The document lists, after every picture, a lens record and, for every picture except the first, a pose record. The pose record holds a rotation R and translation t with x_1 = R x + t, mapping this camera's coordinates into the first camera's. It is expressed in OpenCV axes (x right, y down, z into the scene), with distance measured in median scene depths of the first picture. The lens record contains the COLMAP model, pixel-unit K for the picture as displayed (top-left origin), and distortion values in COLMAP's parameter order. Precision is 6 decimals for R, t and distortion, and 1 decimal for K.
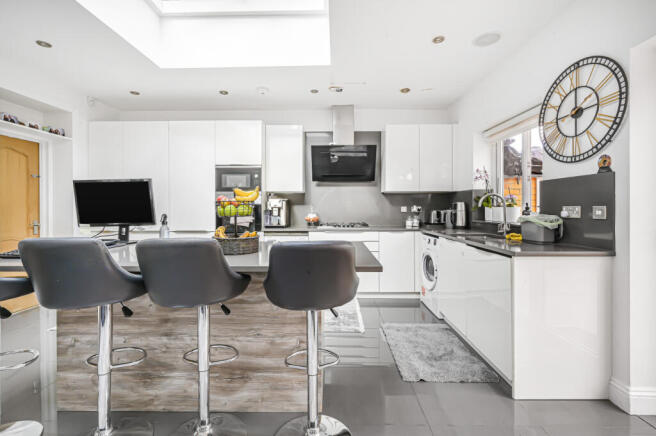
lens RADIAL K [[286.8, 0, 323.5], [0, 286.8, 207.3], [0, 0, 1]] dist [0.001080, 0.000349]
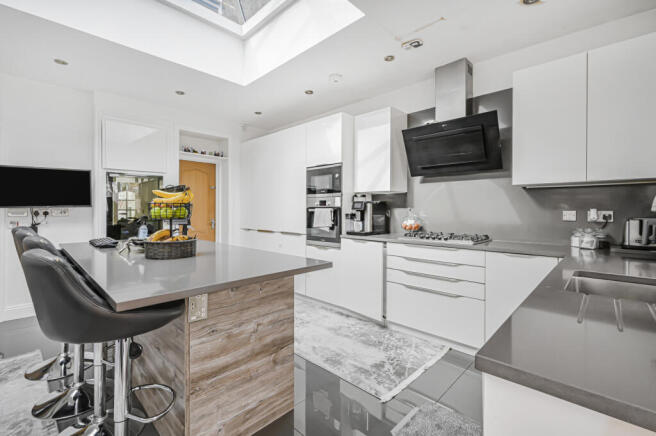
lens RADIAL K [[286.8, 0, 328.1], [0, 286.8, 211.0], [0, 0, 1]] dist [0.001080, 0.000349]
pose [[0.733417, 0.008393, -0.679727, 0.367760], [-0.006320, 0.999965, 0.005528, -0.002181], [0.679749, 0.000242, 0.733445, 0.328222]]
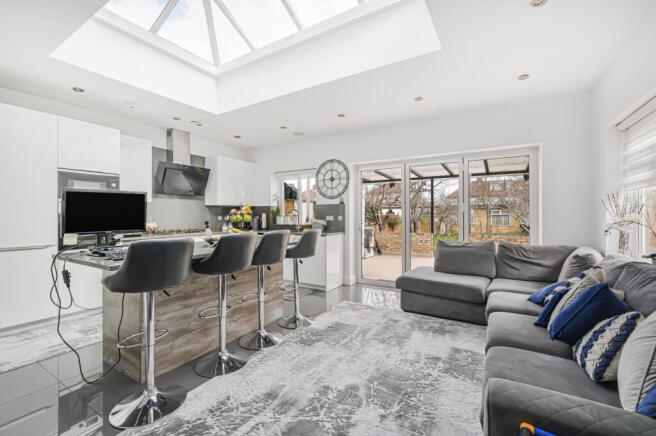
lens RADIAL K [[286.8, 0, 330.3], [0, 286.8, 215.3], [0, 0, 1]] dist [0.001080, 0.000349]
pose [[0.496677, 0.003615, 0.867928, -0.737861], [0.000930, 0.999989, -0.004697, 0.001103], [-0.867935, 0.003140, 0.496668, -0.138758]]
